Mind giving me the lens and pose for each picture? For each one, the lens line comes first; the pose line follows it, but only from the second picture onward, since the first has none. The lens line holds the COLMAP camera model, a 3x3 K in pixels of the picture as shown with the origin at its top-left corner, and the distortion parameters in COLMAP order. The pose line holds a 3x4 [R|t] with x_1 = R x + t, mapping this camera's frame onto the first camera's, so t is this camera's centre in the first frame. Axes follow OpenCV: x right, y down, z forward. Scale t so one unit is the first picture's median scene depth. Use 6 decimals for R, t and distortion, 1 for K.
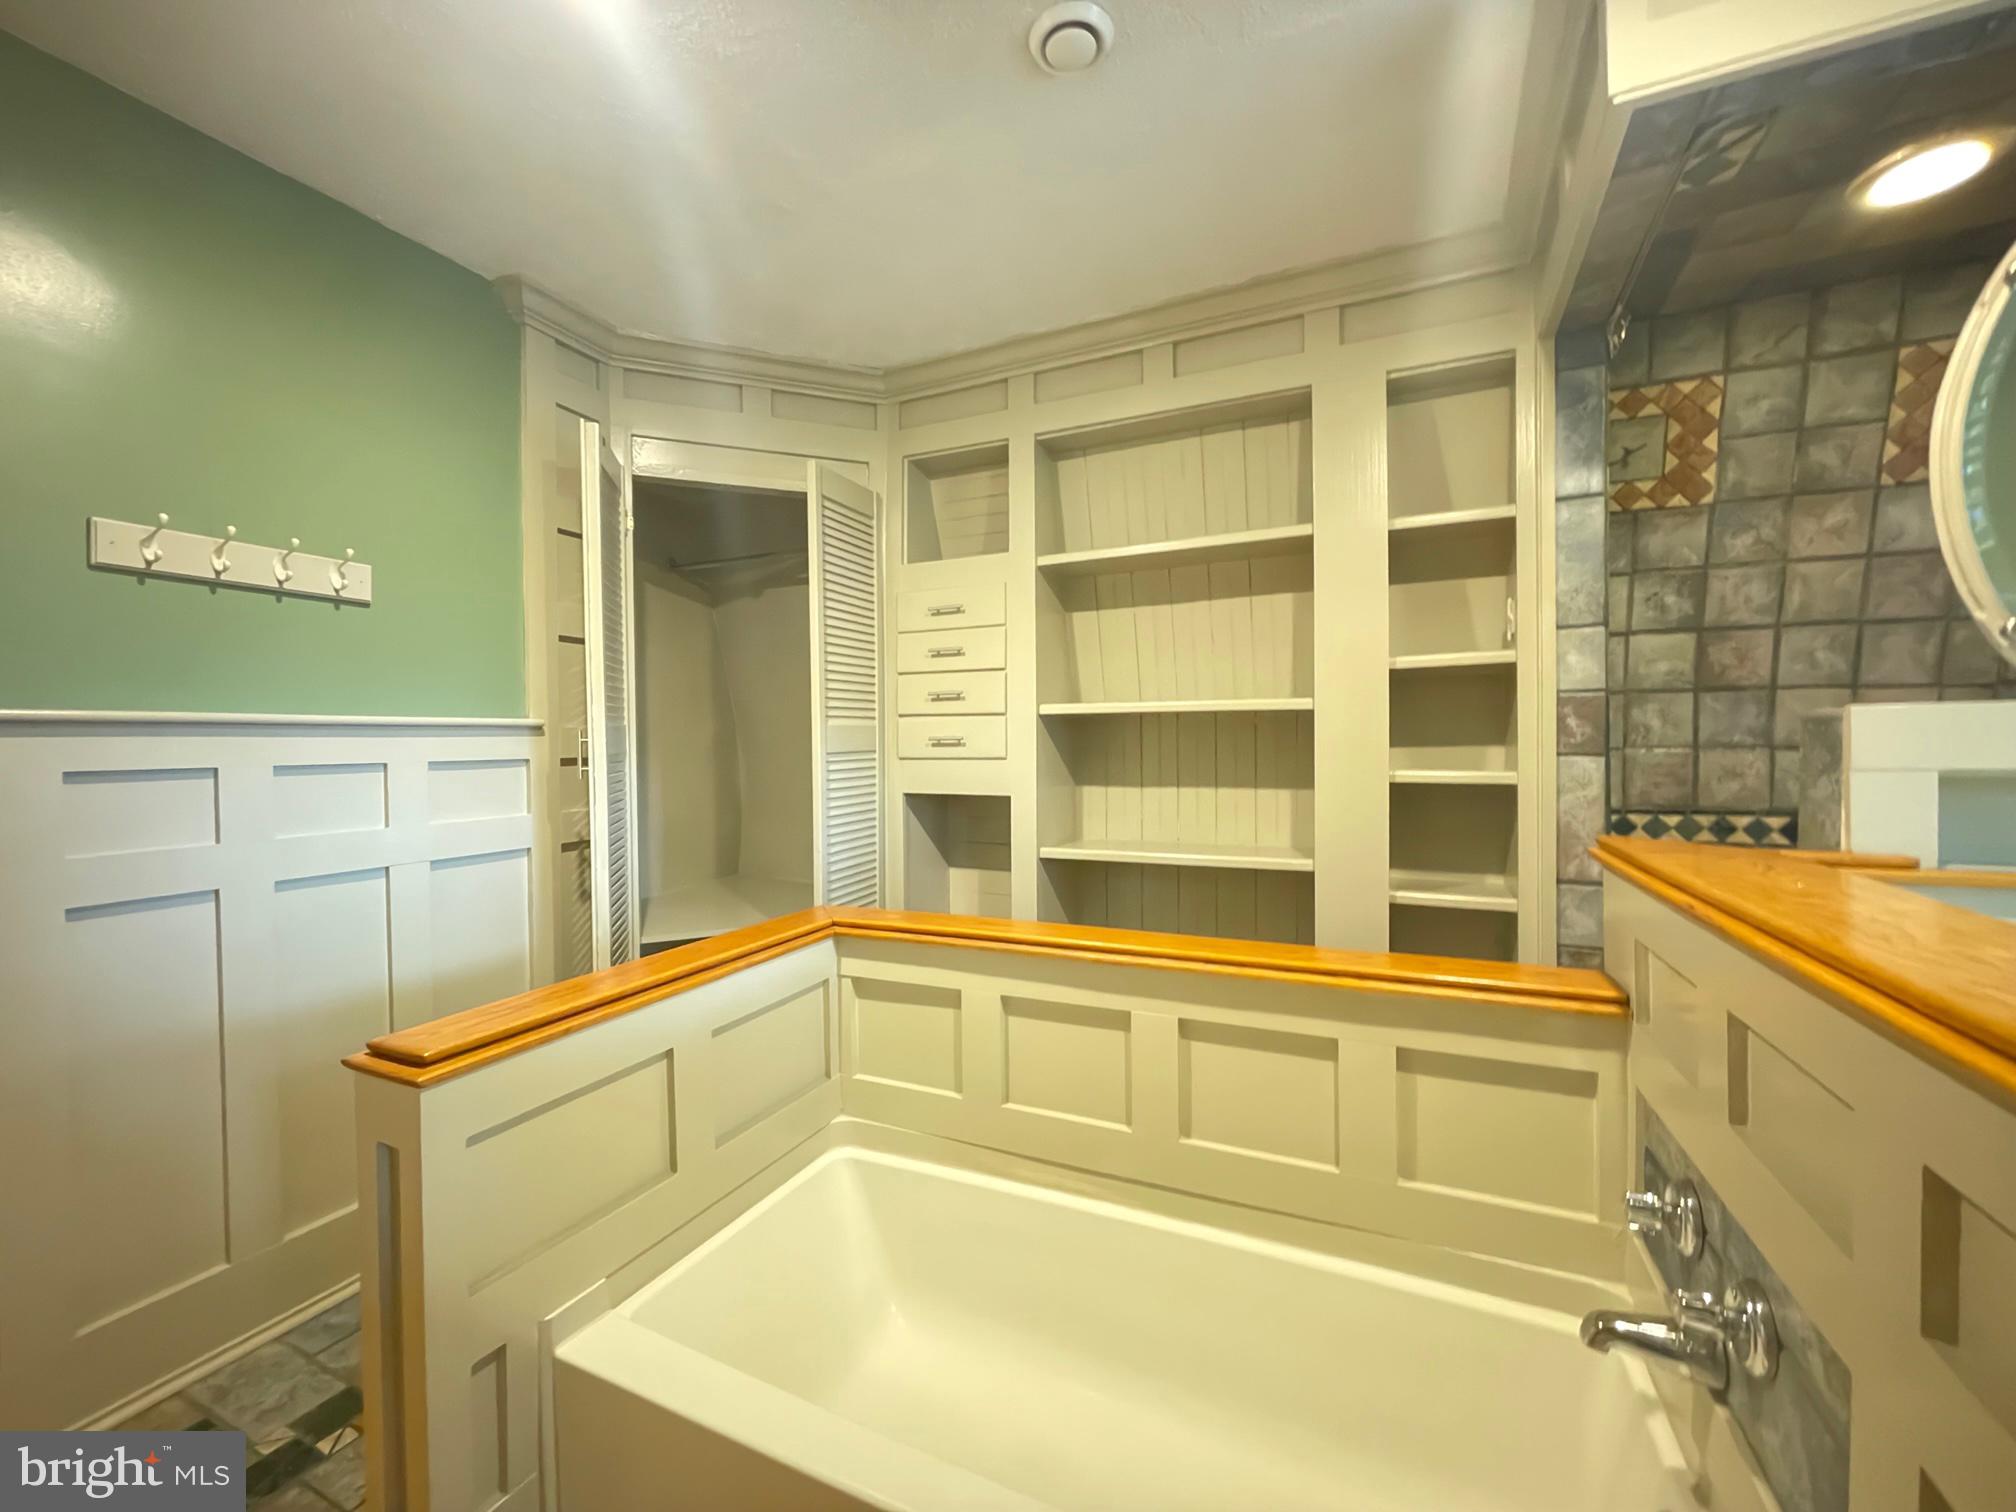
lens RADIAL K [[814.9, 0, 1008.7], [0, 814.9, 750.1], [0, 0, 1]] dist [-0.001648, -0.000092]
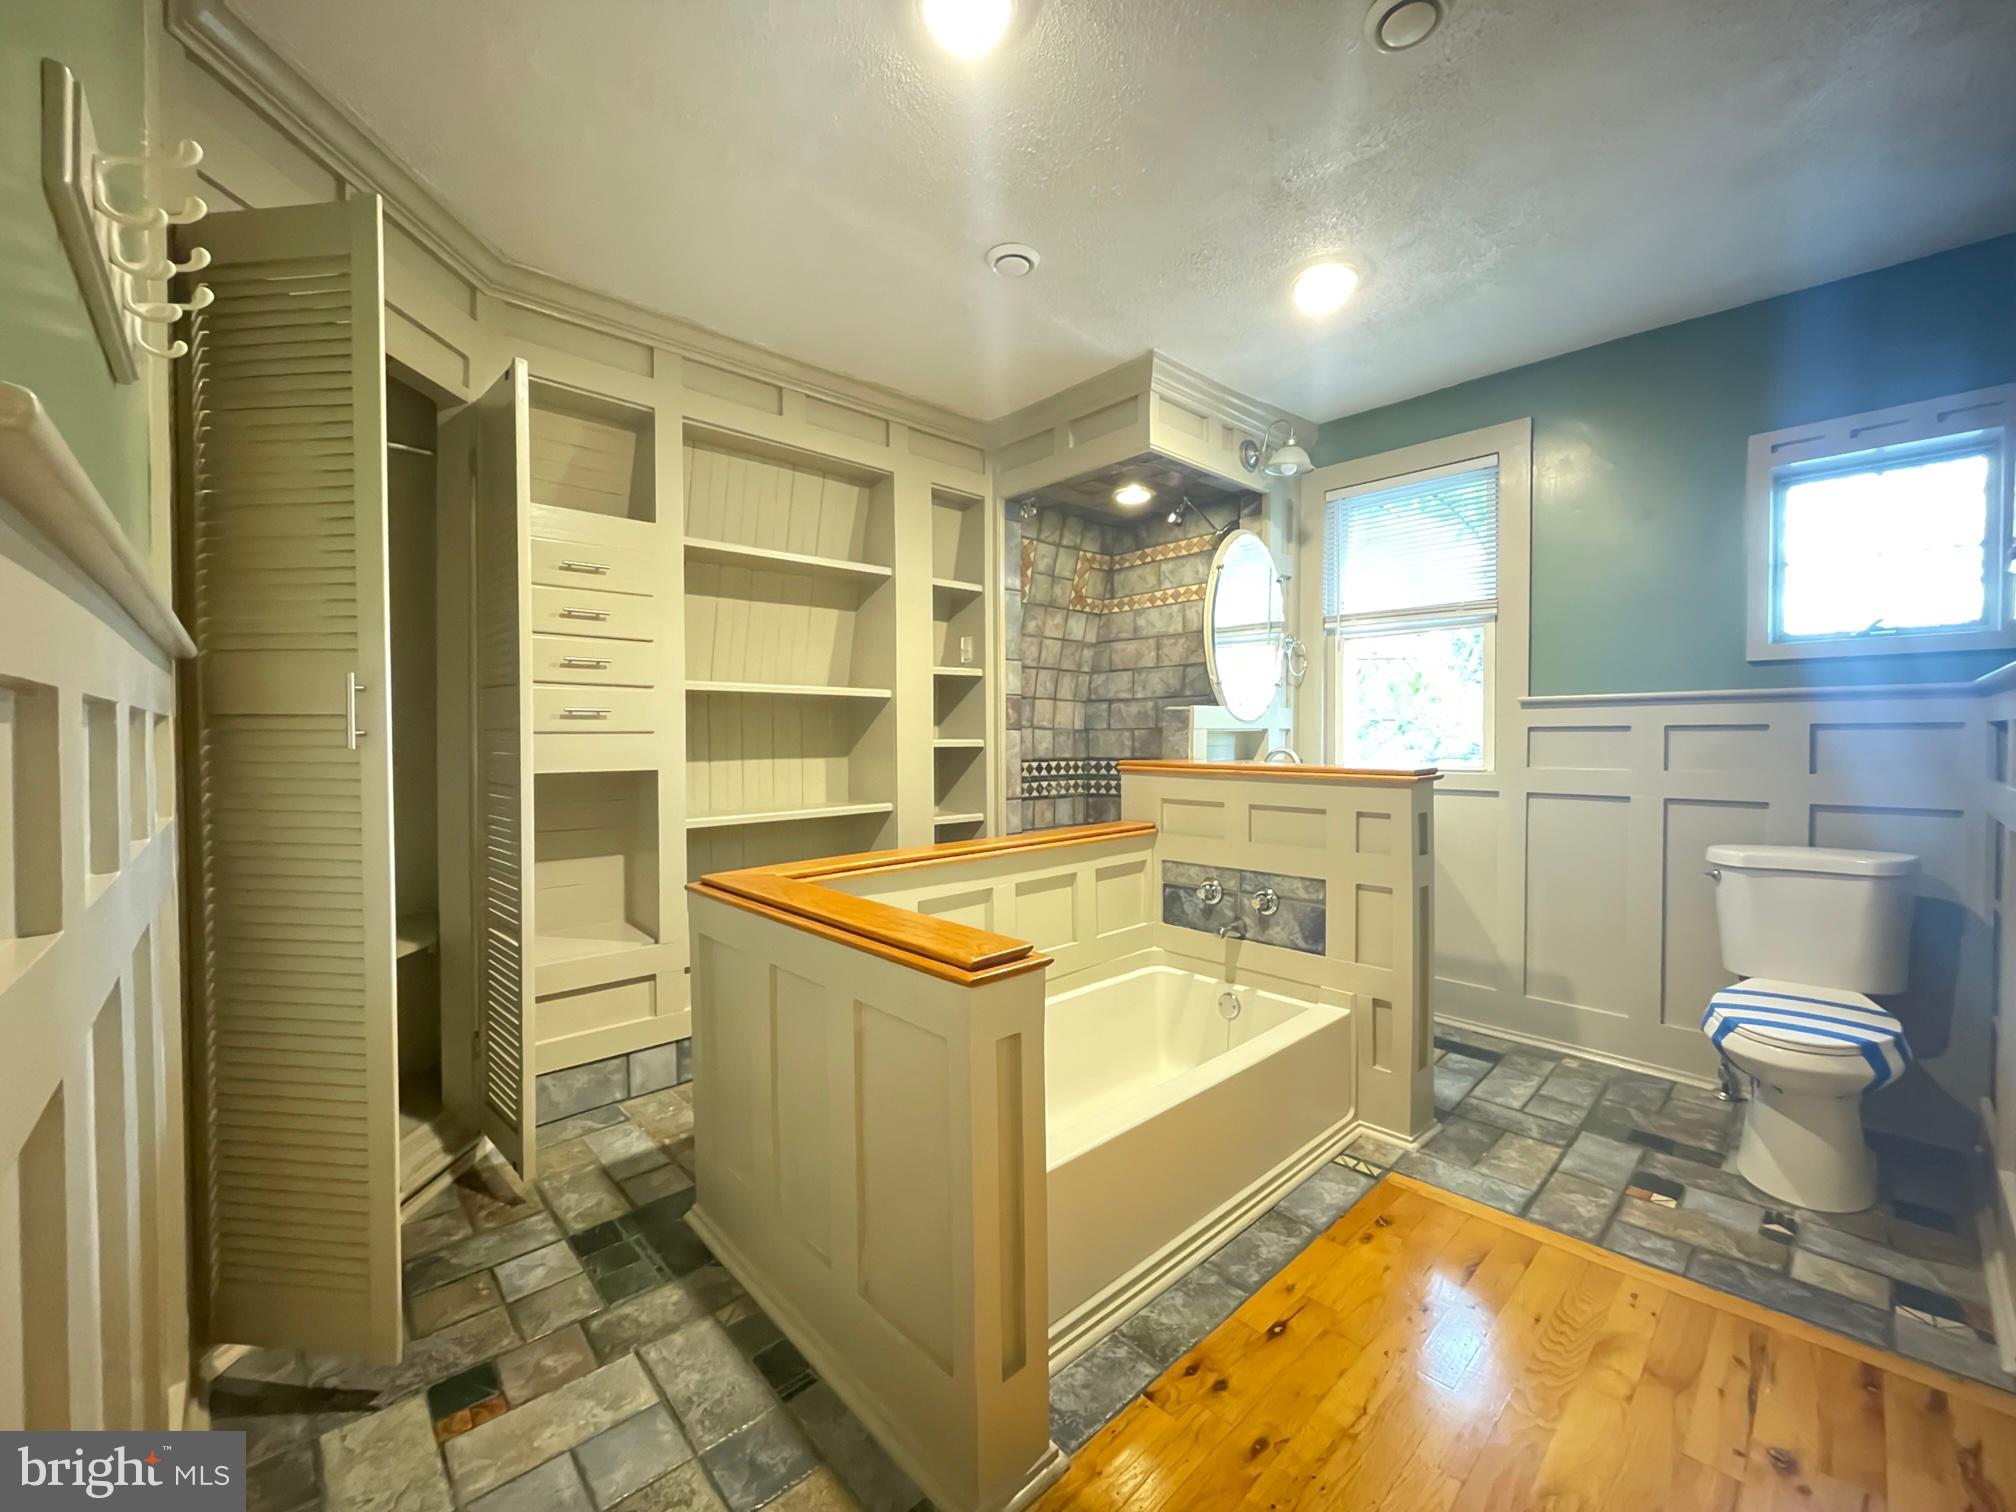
lens RADIAL K [[814.9, 0, 1008.7], [0, 814.9, 750.1], [0, 0, 1]] dist [-0.001648, -0.000092]
pose [[0.376774, -0.009097, 0.926261, -0.894706], [0.011016, 0.999925, 0.005339, 0.037268], [-0.926240, 0.008193, 0.376846, 0.274679]]
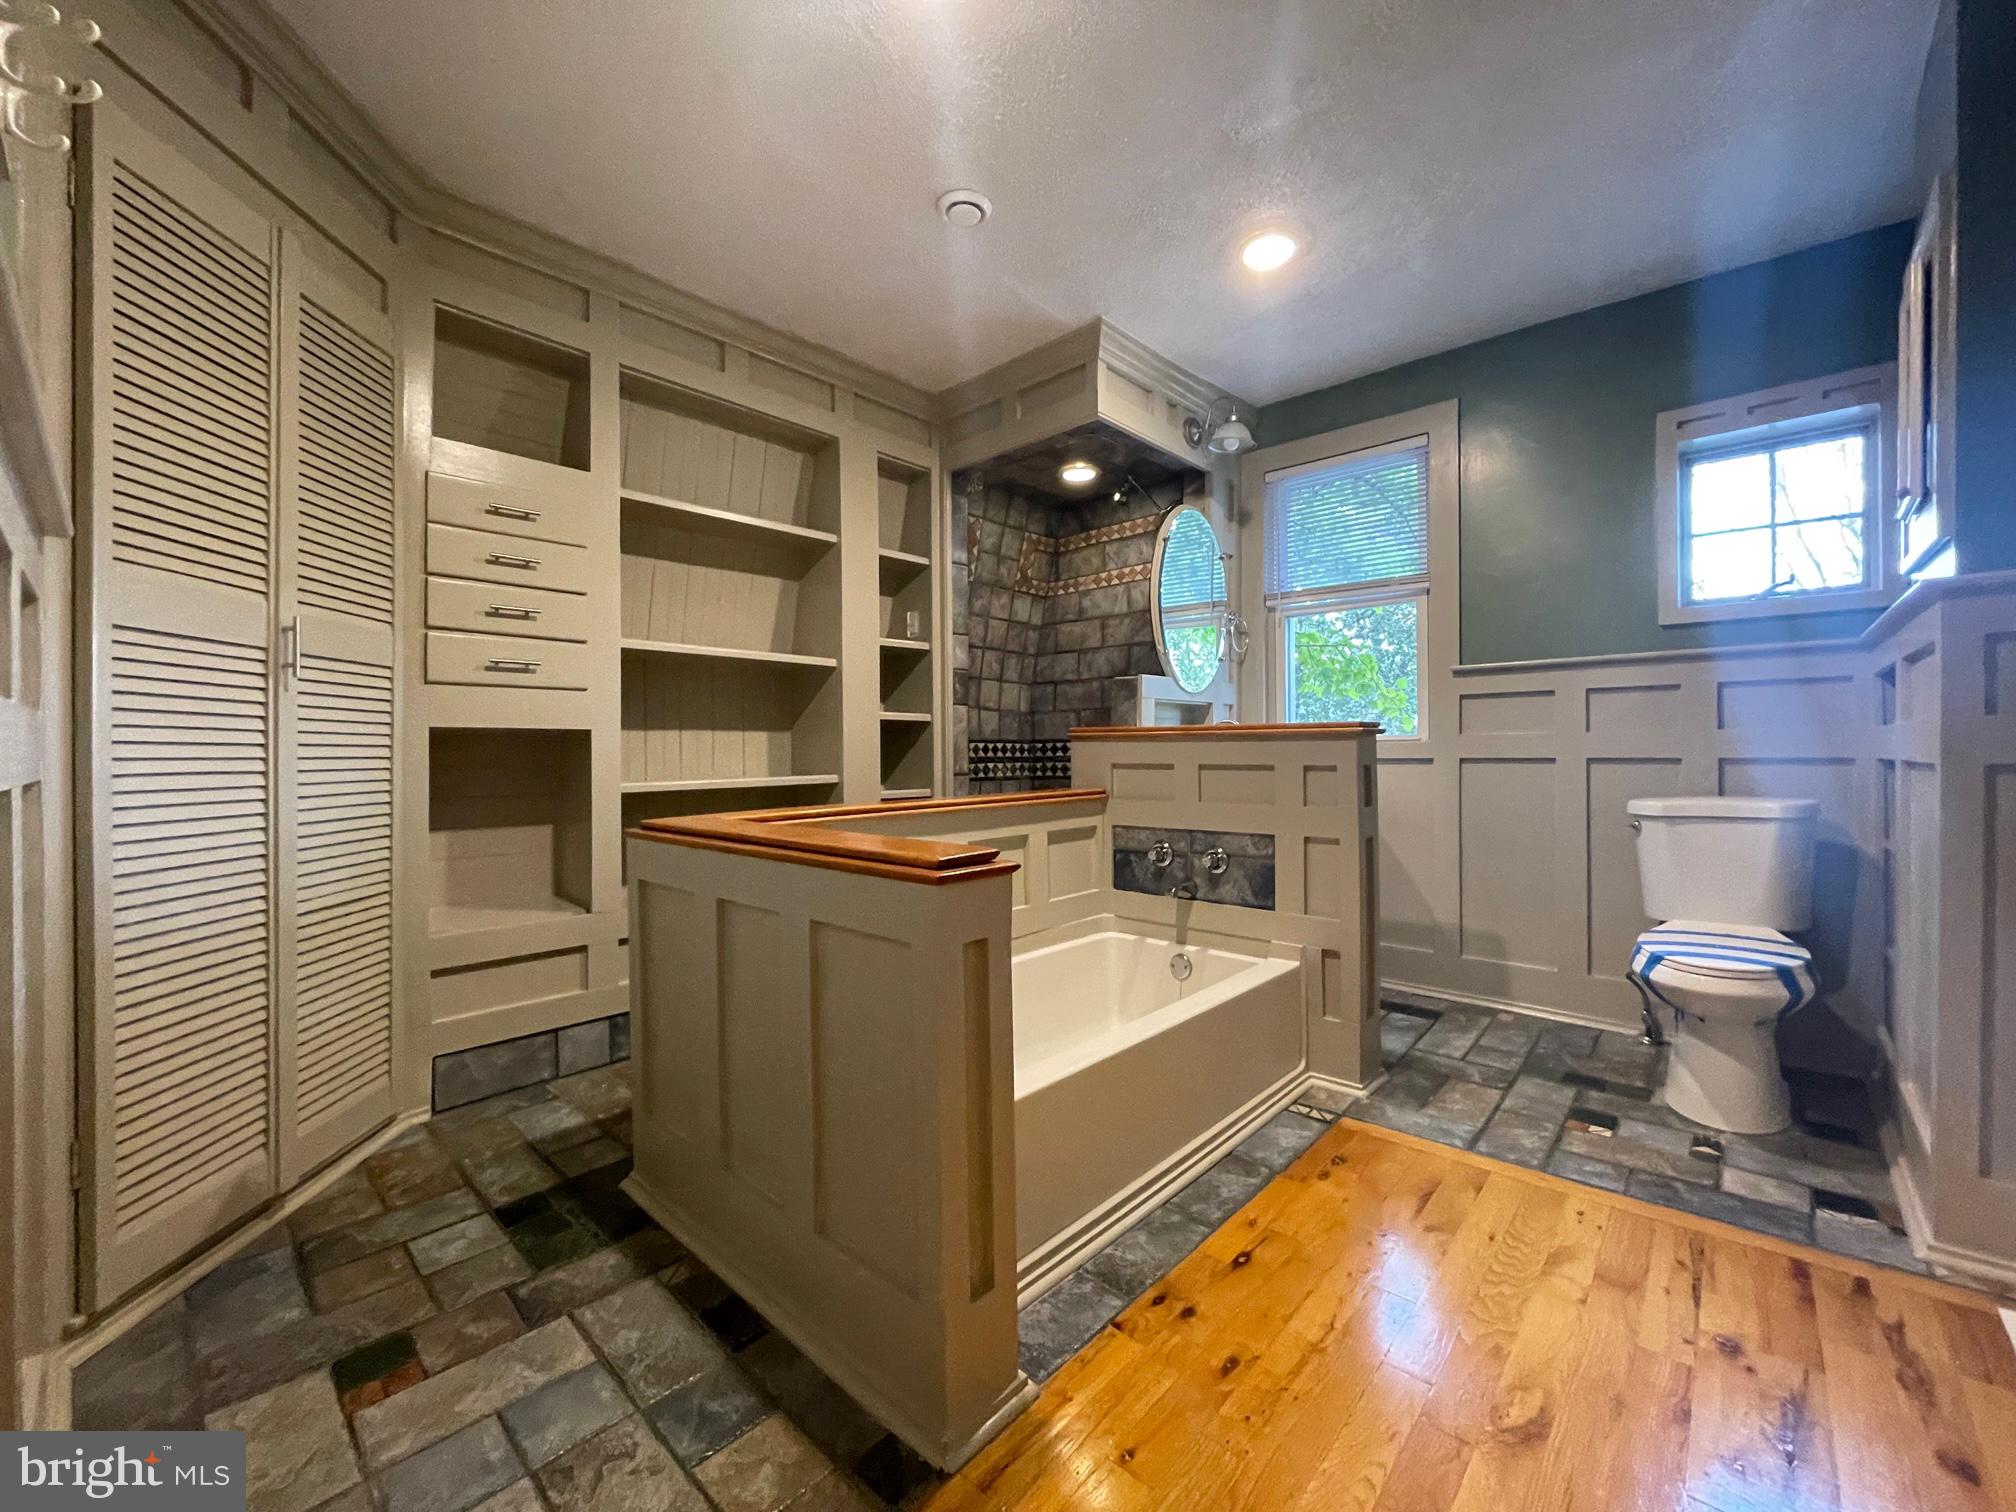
lens RADIAL K [[814.9, 0, 1008.7], [0, 814.9, 750.1], [0, 0, 1]] dist [-0.001648, -0.000092]
pose [[0.305092, 0.008275, 0.952287, -0.887239], [0.015289, 0.999791, -0.013586, 0.118562], [-0.952200, 0.018704, 0.304902, 0.299268]]
